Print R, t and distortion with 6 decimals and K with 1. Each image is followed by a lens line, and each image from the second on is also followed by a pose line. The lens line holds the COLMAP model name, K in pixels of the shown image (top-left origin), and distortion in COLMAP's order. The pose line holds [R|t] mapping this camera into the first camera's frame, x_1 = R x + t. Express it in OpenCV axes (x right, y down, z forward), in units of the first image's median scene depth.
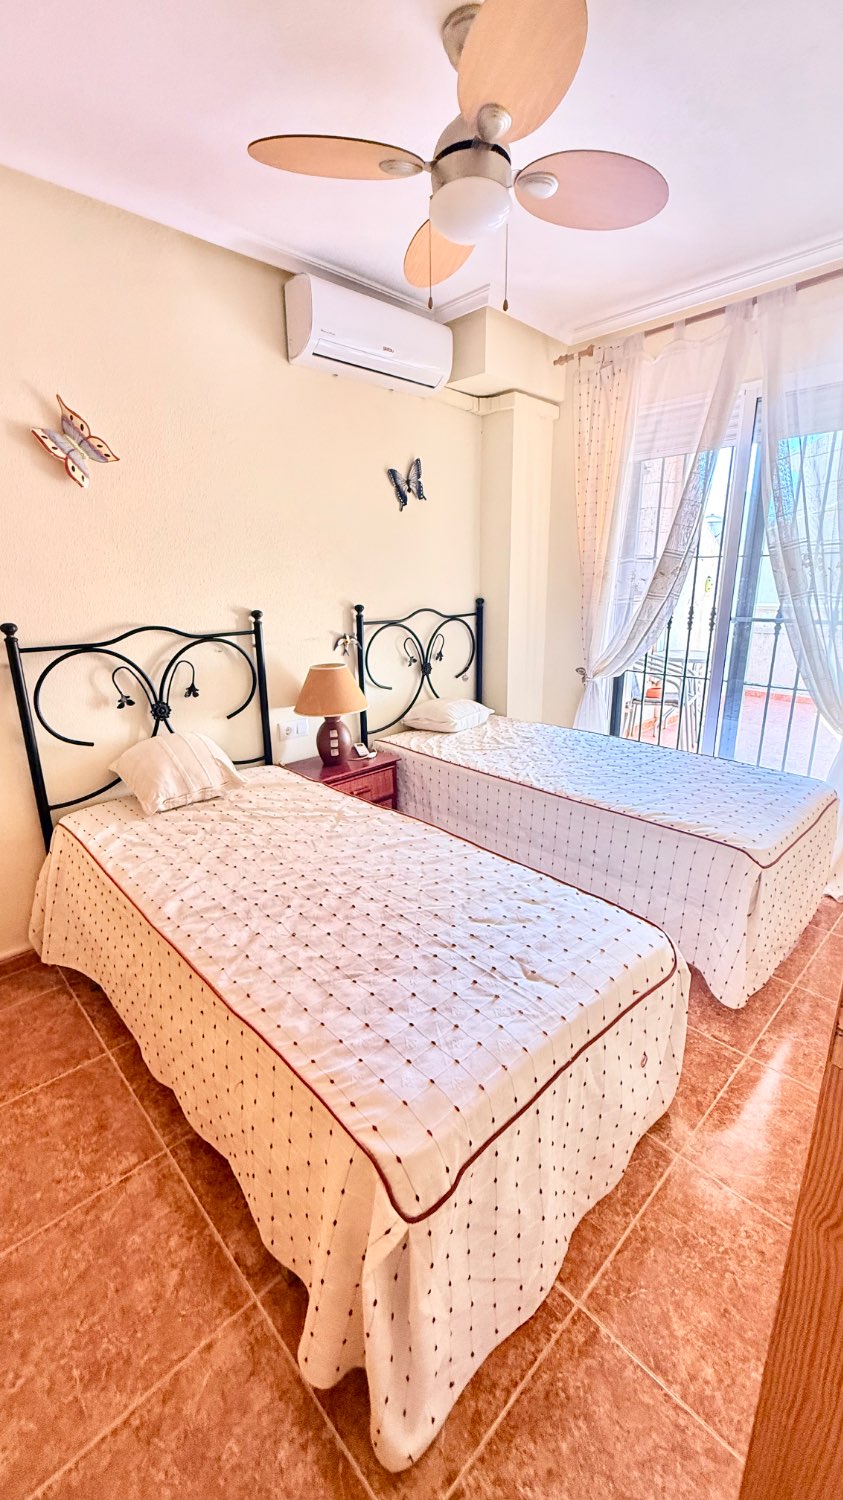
lens RADIAL K [[600.6, 0, 425.0], [0, 600.6, 744.0], [0, 0, 1]] dist [-0.000789, 0.000853]
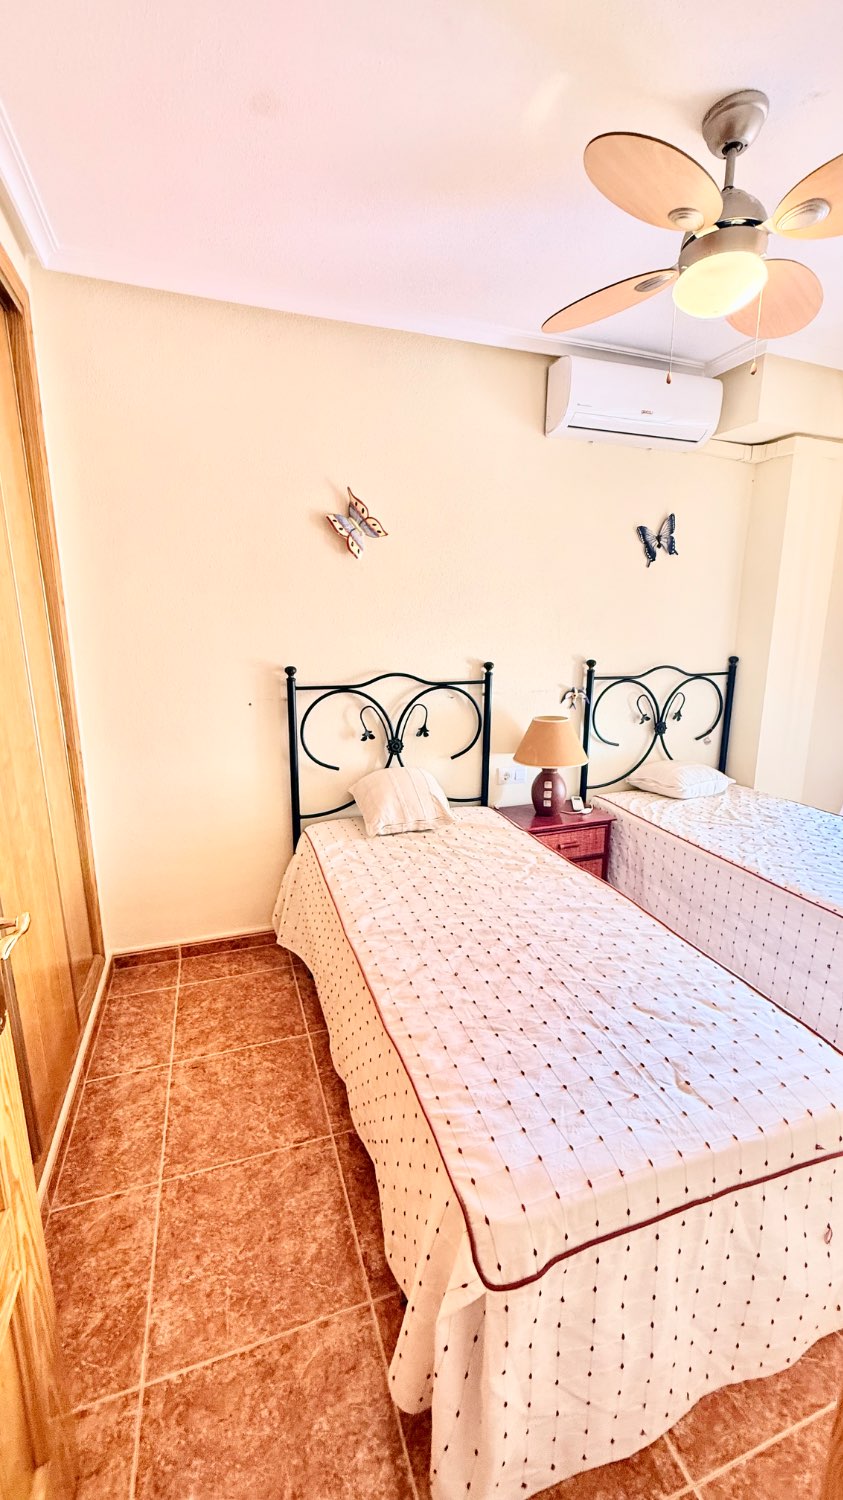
lens RADIAL K [[600.6, 0, 426.0], [0, 600.6, 744.3], [0, 0, 1]] dist [-0.000789, 0.000853]
pose [[0.909487, 0.103242, -0.402709, 0.104878], [-0.128412, 0.991070, -0.035930, -0.037243], [0.395403, 0.084390, 0.914623, -0.029297]]
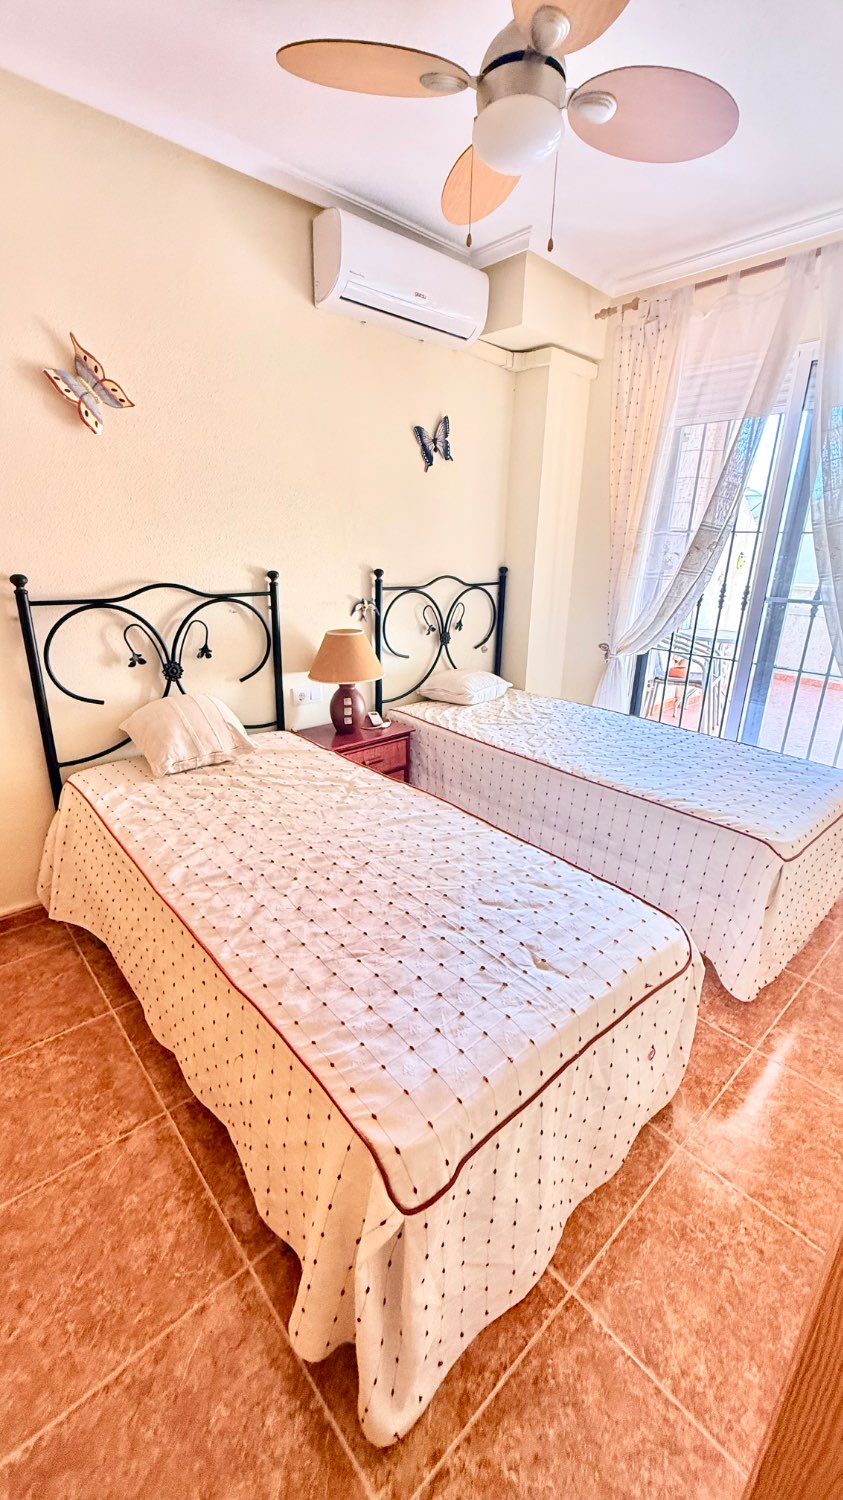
lens RADIAL K [[600.6, 0, 425.1], [0, 600.6, 744.1], [0, 0, 1]] dist [-0.000789, 0.000853]
pose [[0.998798, 0.044424, -0.020736, -0.004590], [-0.043263, 0.997634, 0.053436, -0.009164], [0.023061, -0.052475, 0.998356, 0.036894]]
